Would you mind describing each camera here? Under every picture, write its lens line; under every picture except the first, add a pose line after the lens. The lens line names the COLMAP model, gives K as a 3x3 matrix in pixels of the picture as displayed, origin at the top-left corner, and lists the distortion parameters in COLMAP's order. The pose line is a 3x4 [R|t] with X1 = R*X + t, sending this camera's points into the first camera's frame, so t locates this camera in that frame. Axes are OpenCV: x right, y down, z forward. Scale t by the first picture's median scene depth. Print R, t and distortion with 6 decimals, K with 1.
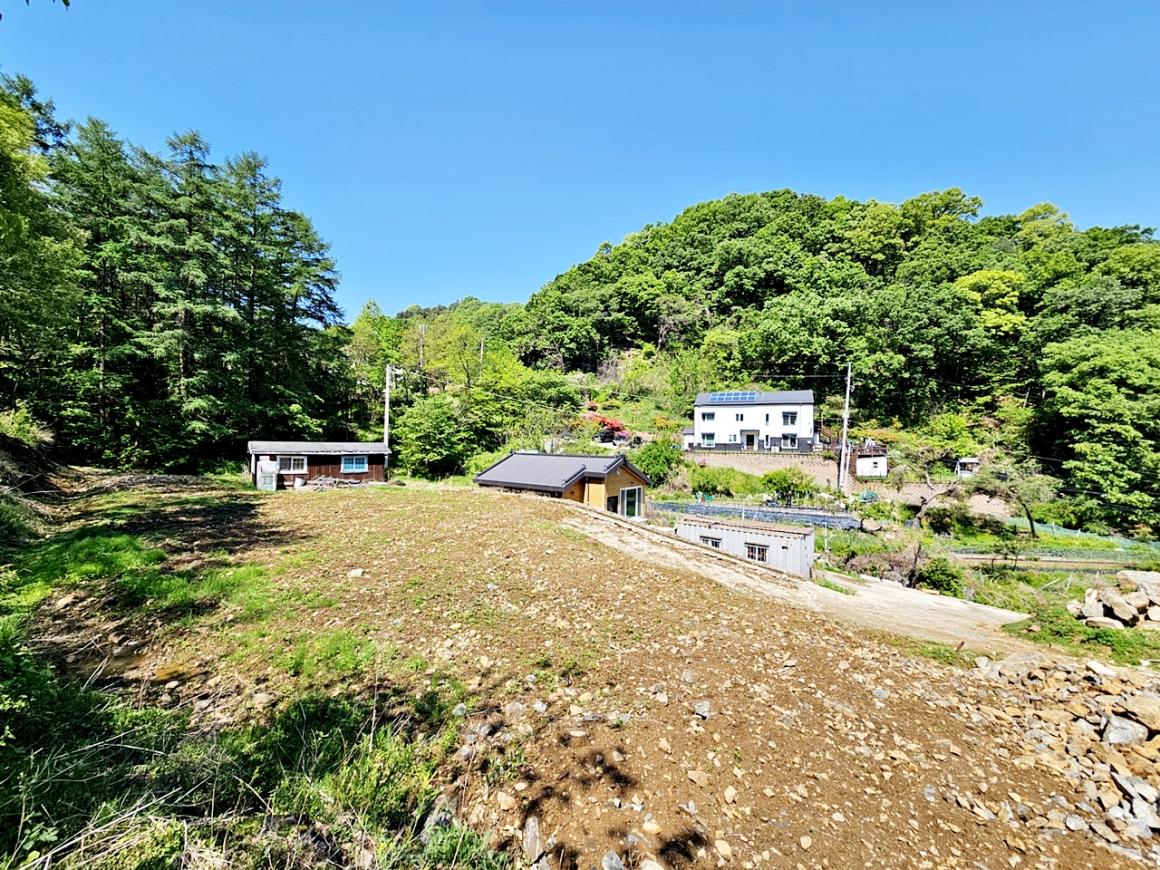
lens RADIAL K [[474.3, 0, 576.0], [0, 474.3, 433.2], [0, 0, 1]] dist [-0.003857, 0.000618]
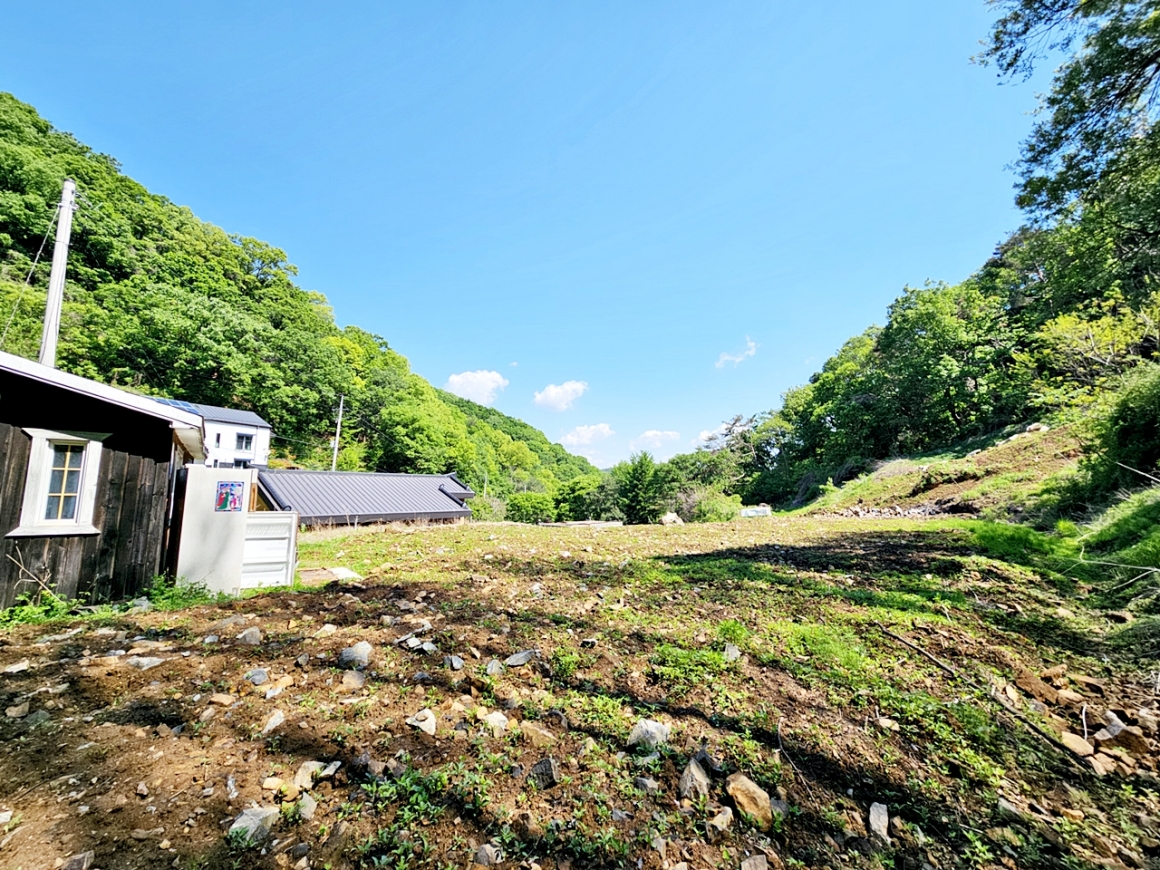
lens RADIAL K [[474.3, 0, 578.3], [0, 474.3, 434.9], [0, 0, 1]] dist [-0.003857, 0.000618]
pose [[0.013050, 0.101101, 0.994791, -0.406983], [-0.024060, 0.994619, -0.100768, 0.029513], [-0.999625, -0.022620, 0.015413, 0.381051]]
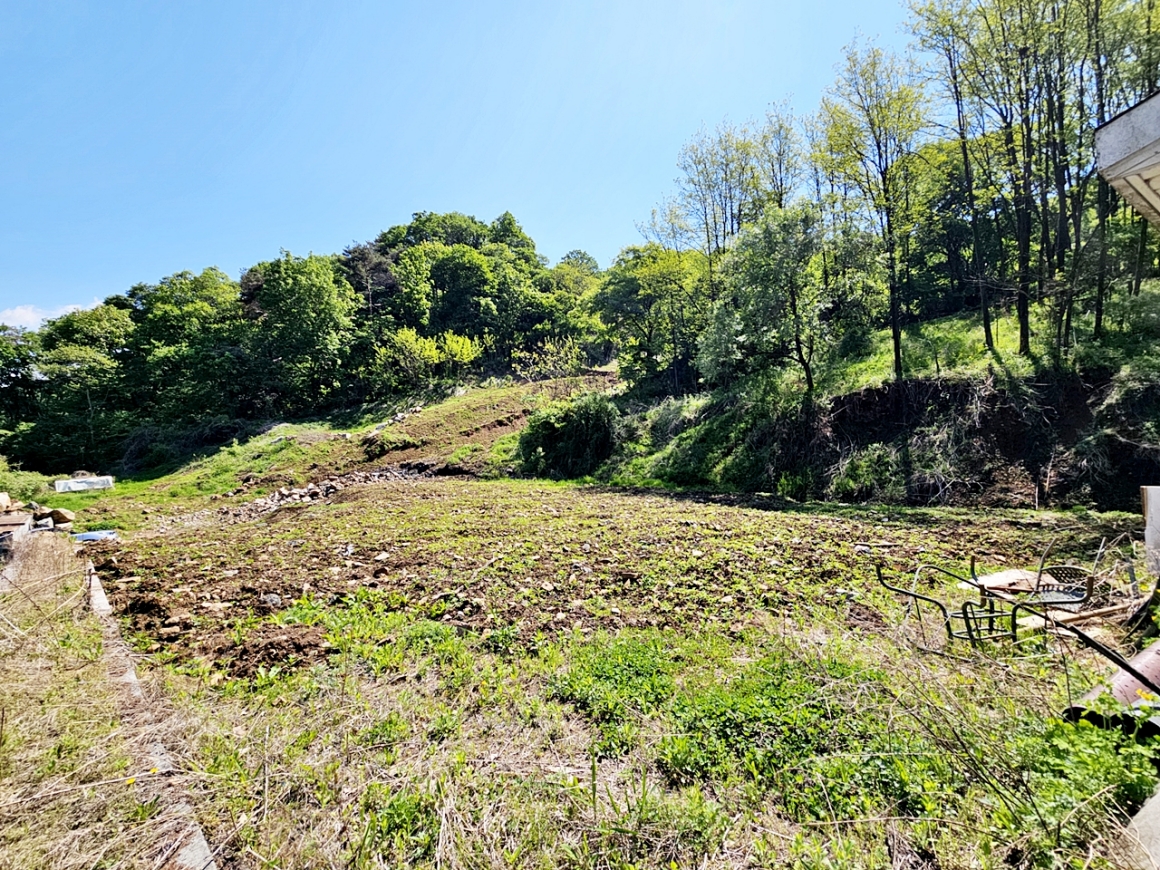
lens RADIAL K [[474.3, 0, 577.6], [0, 474.3, 434.4], [0, 0, 1]] dist [-0.003857, 0.000618]
pose [[-0.989526, -0.021845, 0.142690, -0.179272], [-0.033055, 0.996509, -0.076668, 0.039686], [-0.140517, -0.080582, -0.986794, 0.563562]]
